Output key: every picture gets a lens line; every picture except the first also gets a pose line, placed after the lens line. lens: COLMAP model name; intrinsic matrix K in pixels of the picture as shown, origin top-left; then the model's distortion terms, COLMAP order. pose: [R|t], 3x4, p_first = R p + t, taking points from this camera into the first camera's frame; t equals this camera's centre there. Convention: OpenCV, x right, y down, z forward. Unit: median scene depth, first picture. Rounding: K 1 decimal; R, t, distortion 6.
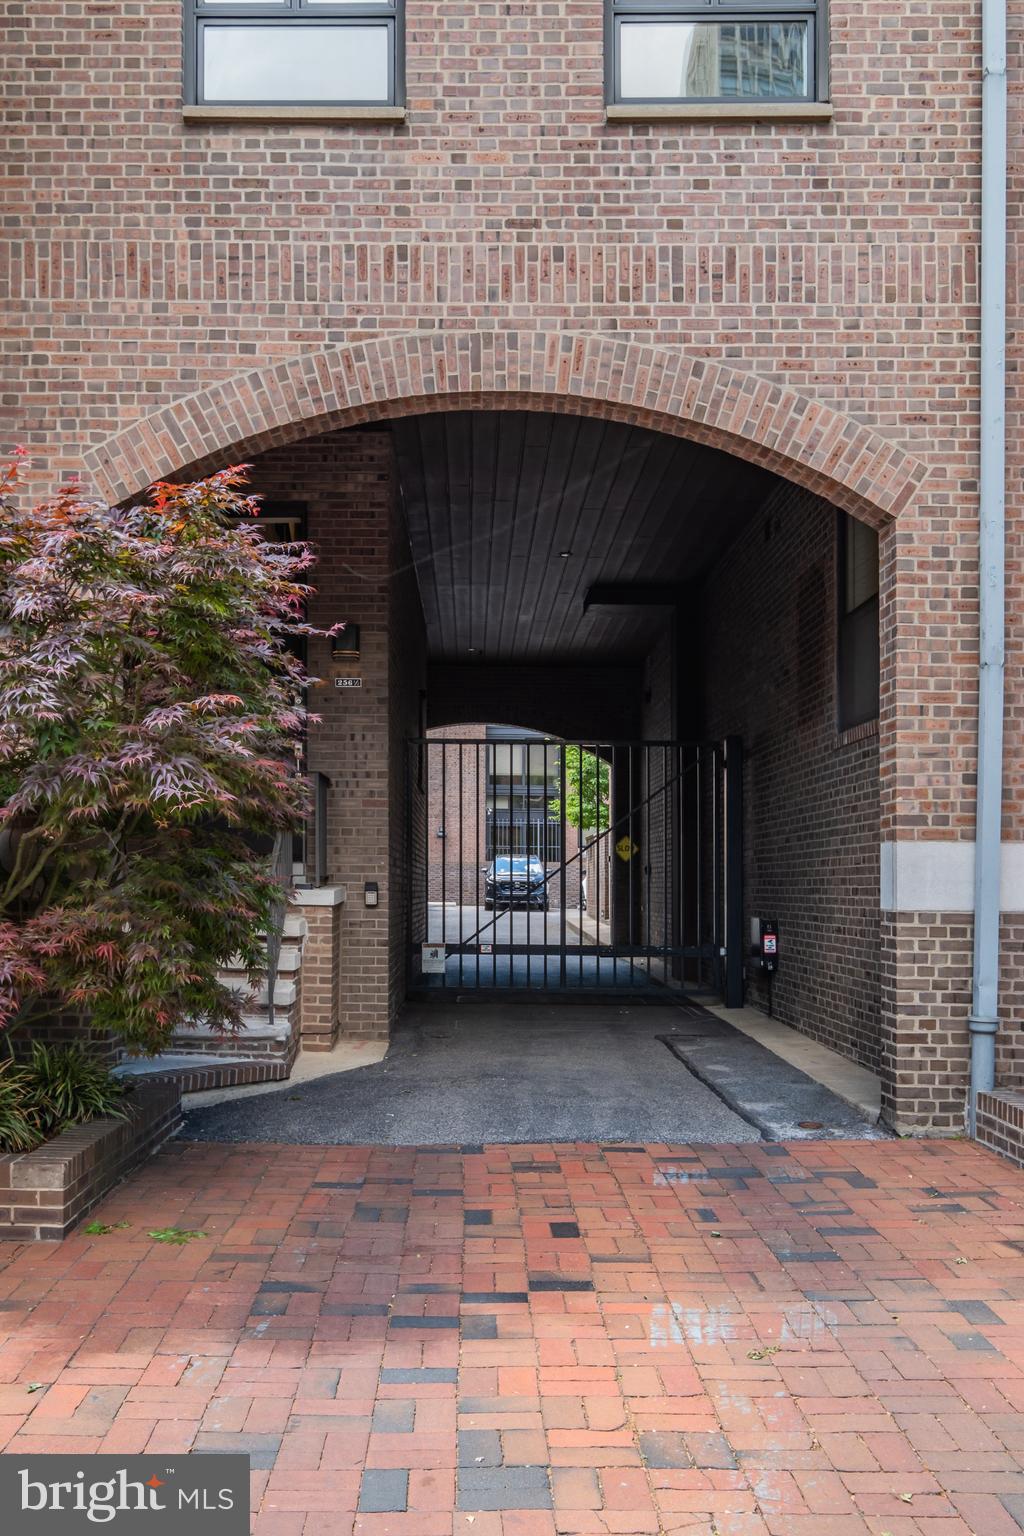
lens RADIAL K [[1513.5, 0, 511.0], [0, 1513.5, 872.5], [0, 0, 1]] dist [0.004060, 0.017480]
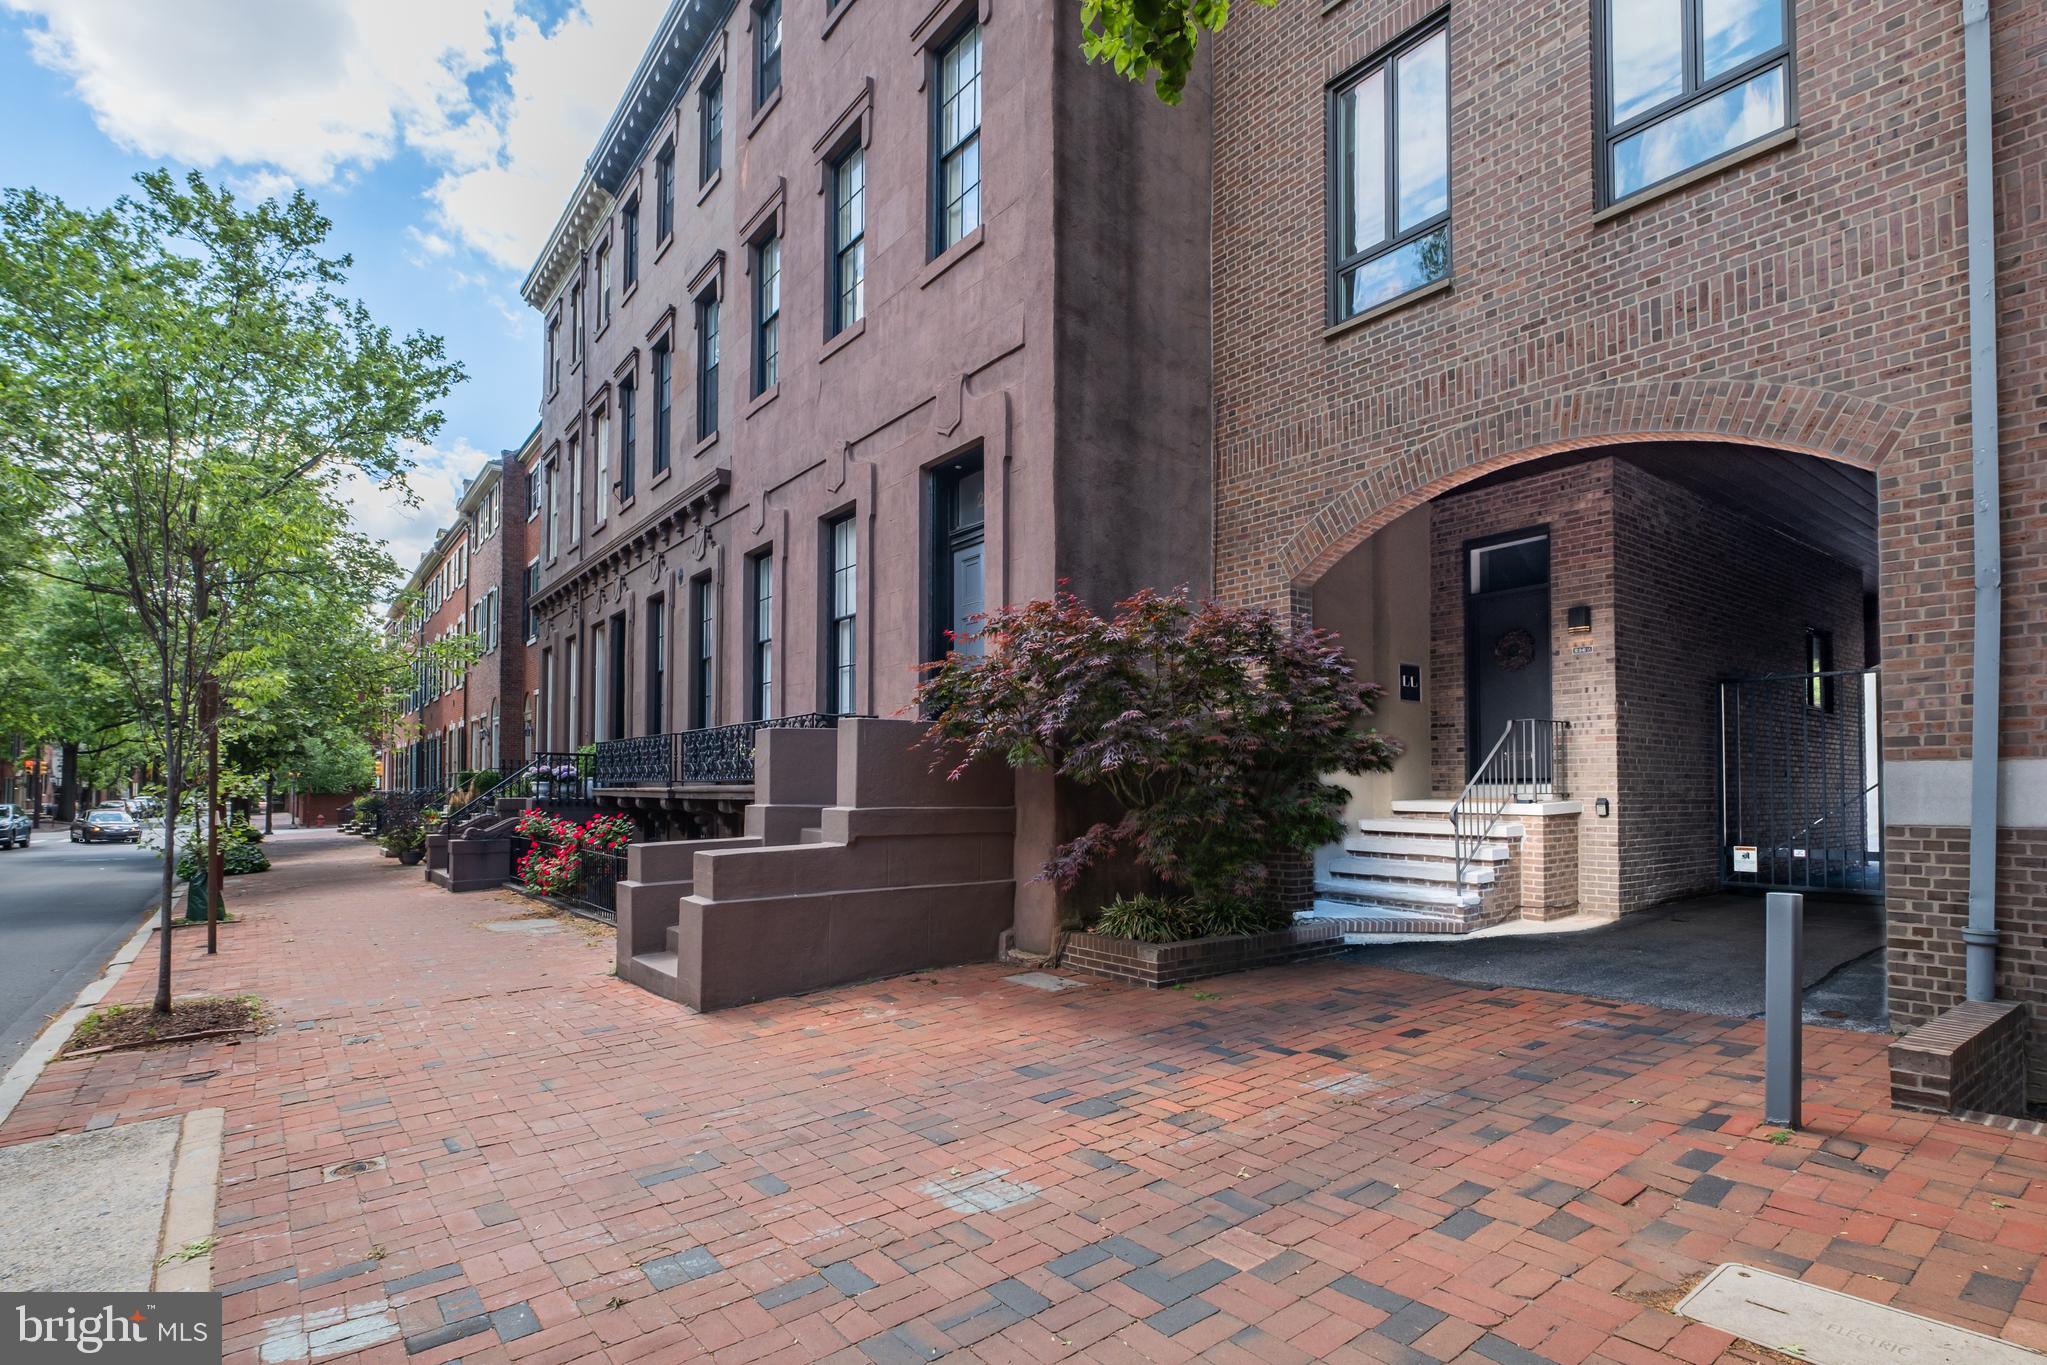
lens RADIAL K [[1053.7, 0, 988.1], [0, 1053.7, 772.2], [0, 0, 1]] dist [-0.002506, -0.003215]
pose [[0.585975, -0.024707, -0.809952, 0.486524], [0.012643, 0.999692, -0.021348, -0.004750], [0.810230, 0.002270, 0.586107, 0.032409]]
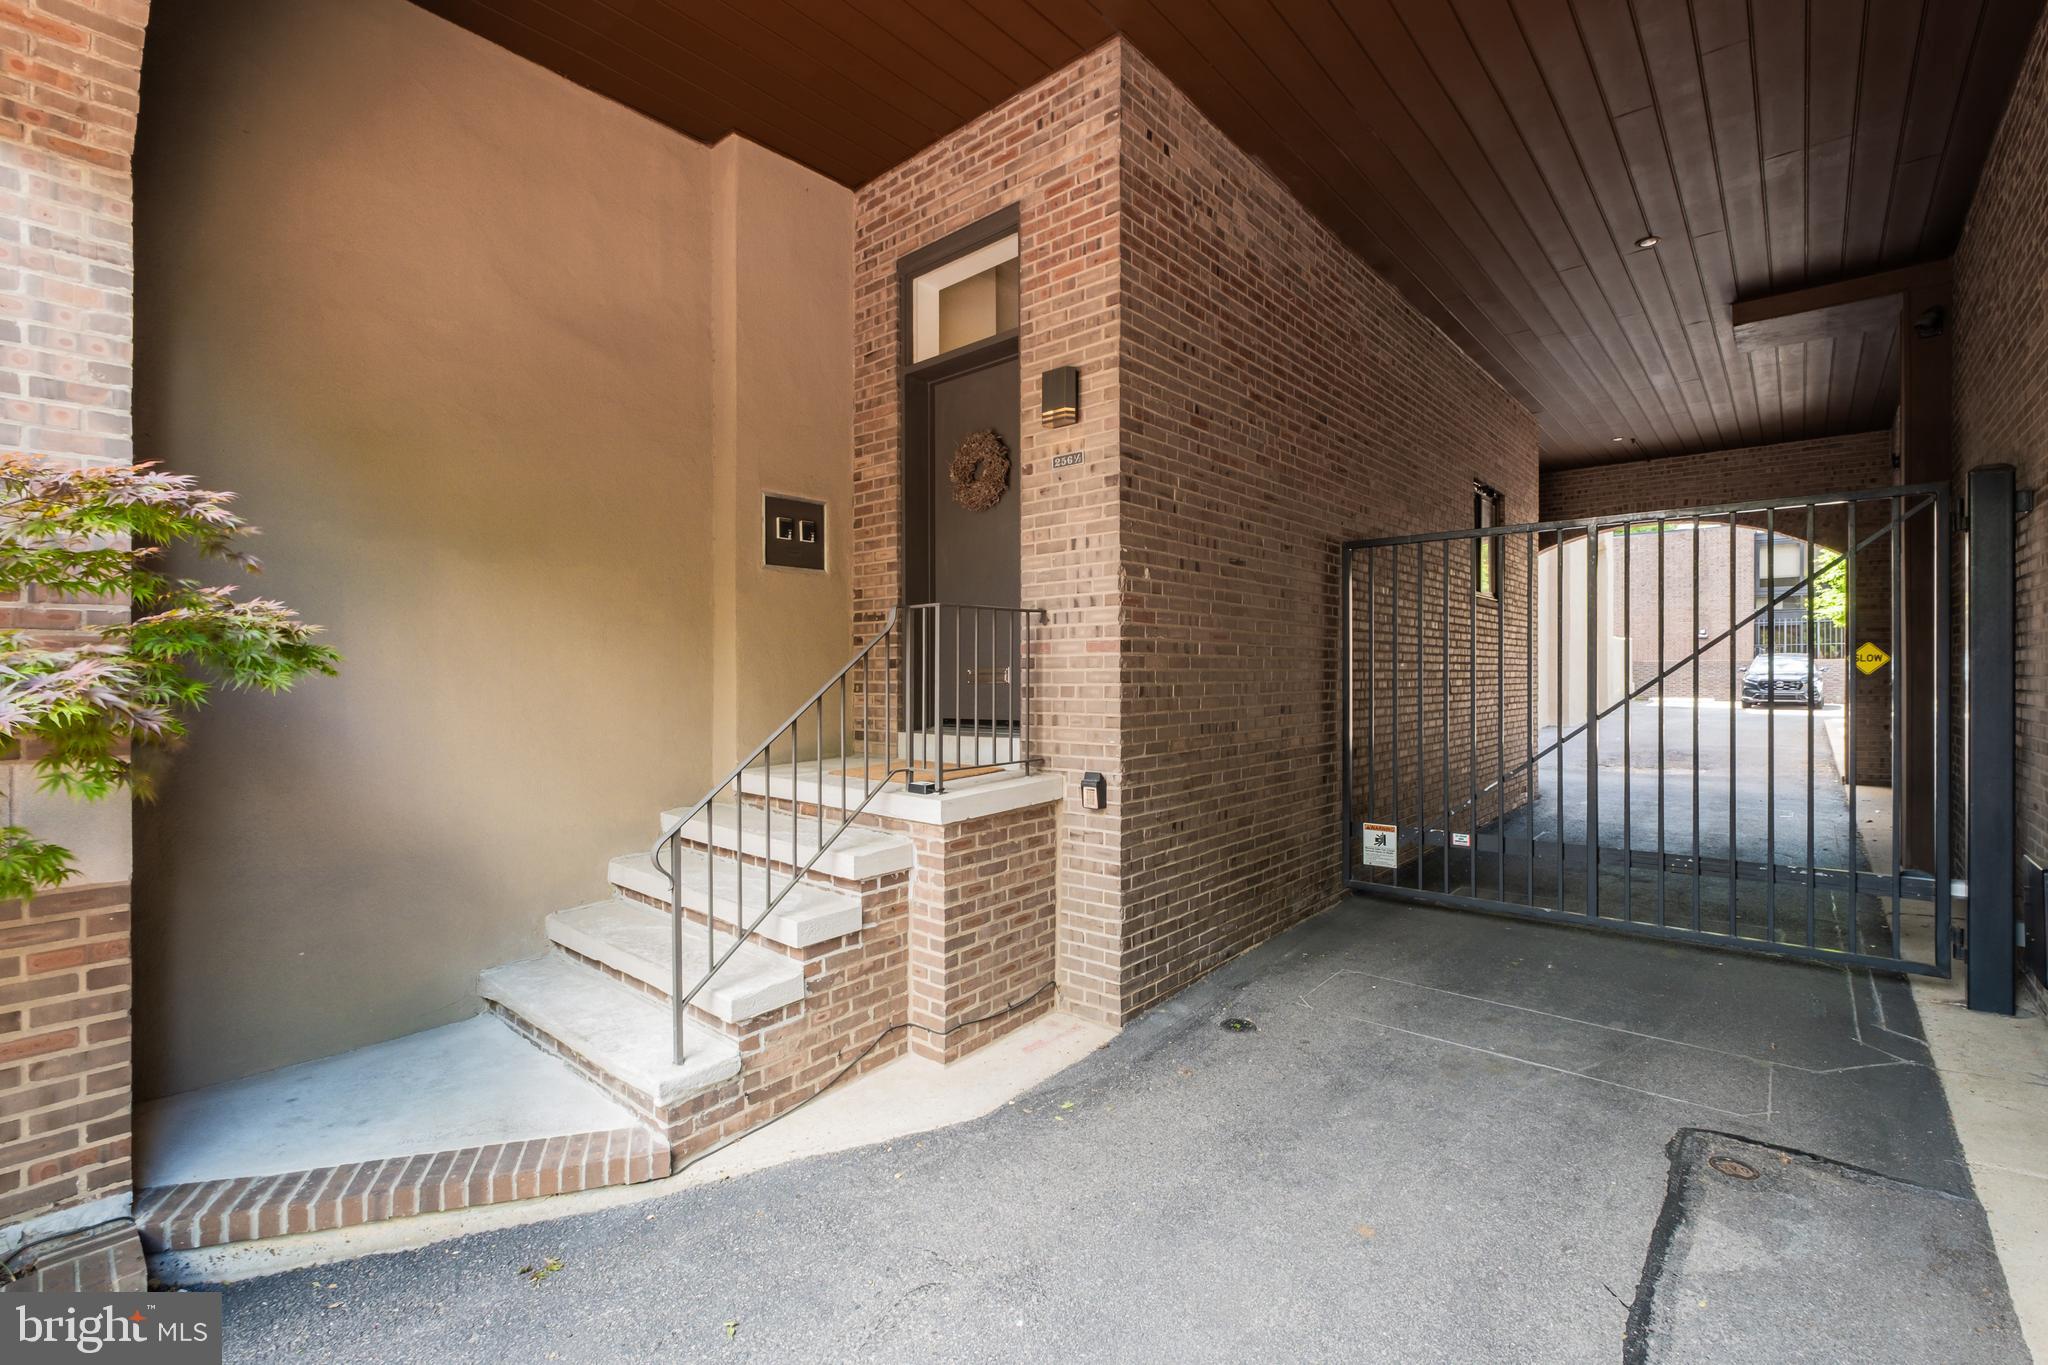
lens RADIAL K [[916.5, 0, 1027.7], [0, 916.5, 689.4], [0, 0, 1]] dist [0.016667, -0.011412]
pose [[0.745832, -0.002742, -0.666129, 0.201502], [0.020398, 0.999617, 0.018725, -0.050927], [0.665822, -0.027554, 0.745602, 0.998856]]
